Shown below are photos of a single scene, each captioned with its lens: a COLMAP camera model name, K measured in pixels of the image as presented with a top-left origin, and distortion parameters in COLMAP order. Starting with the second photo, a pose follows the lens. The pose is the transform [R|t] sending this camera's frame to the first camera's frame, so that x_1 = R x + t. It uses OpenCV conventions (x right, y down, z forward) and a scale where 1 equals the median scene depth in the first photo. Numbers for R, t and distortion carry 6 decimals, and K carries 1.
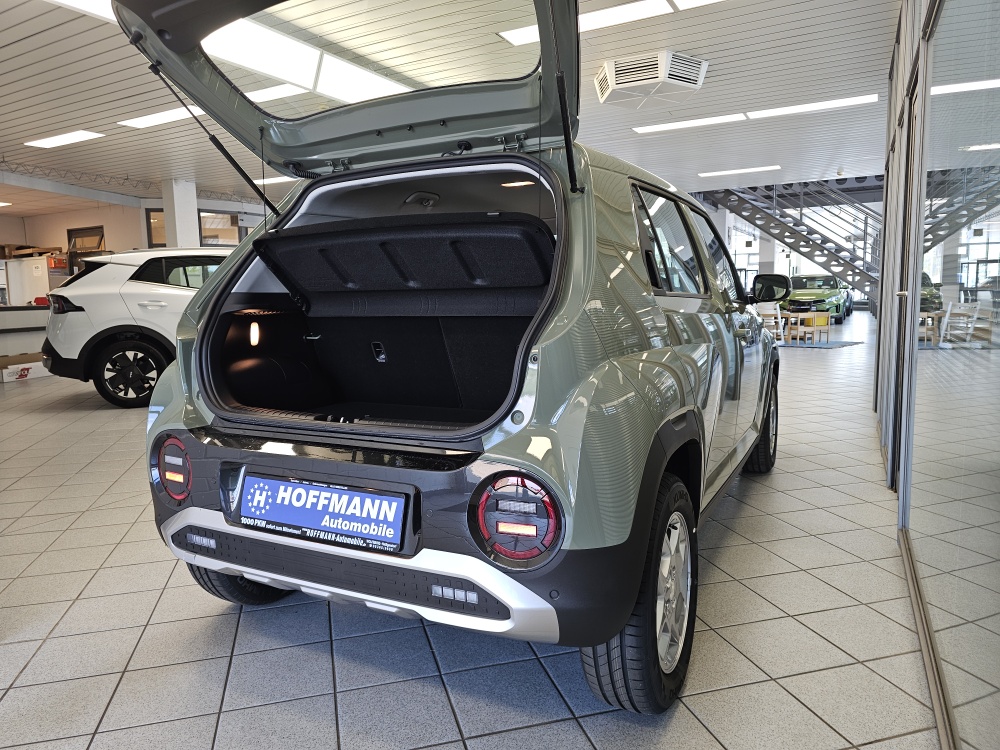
lens RADIAL K [[677.6, 0, 500.0], [0, 677.6, 375.0], [0, 0, 1]] dist [0.072457, -0.103106]
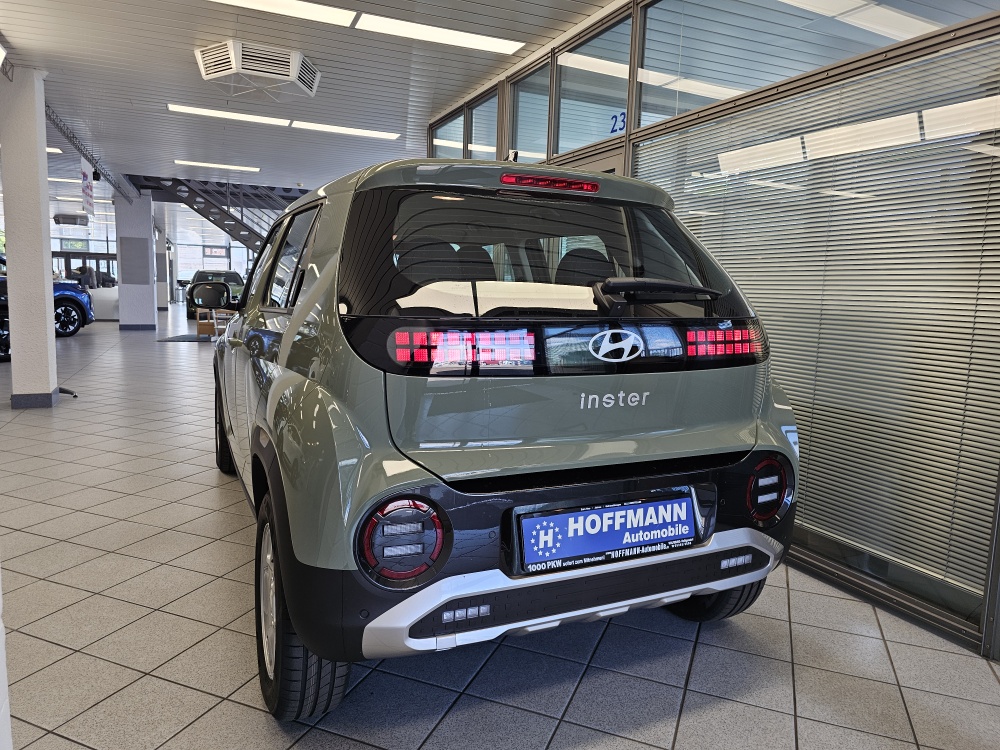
lens RADIAL K [[677.6, 0, 500.0], [0, 677.6, 375.0], [0, 0, 1]] dist [0.072457, -0.103106]
pose [[0.603574, -0.064298, 0.794710, -1.152126], [0.055432, 0.997715, 0.038623, -0.081887], [-0.795378, 0.020740, 0.605759, 0.509777]]
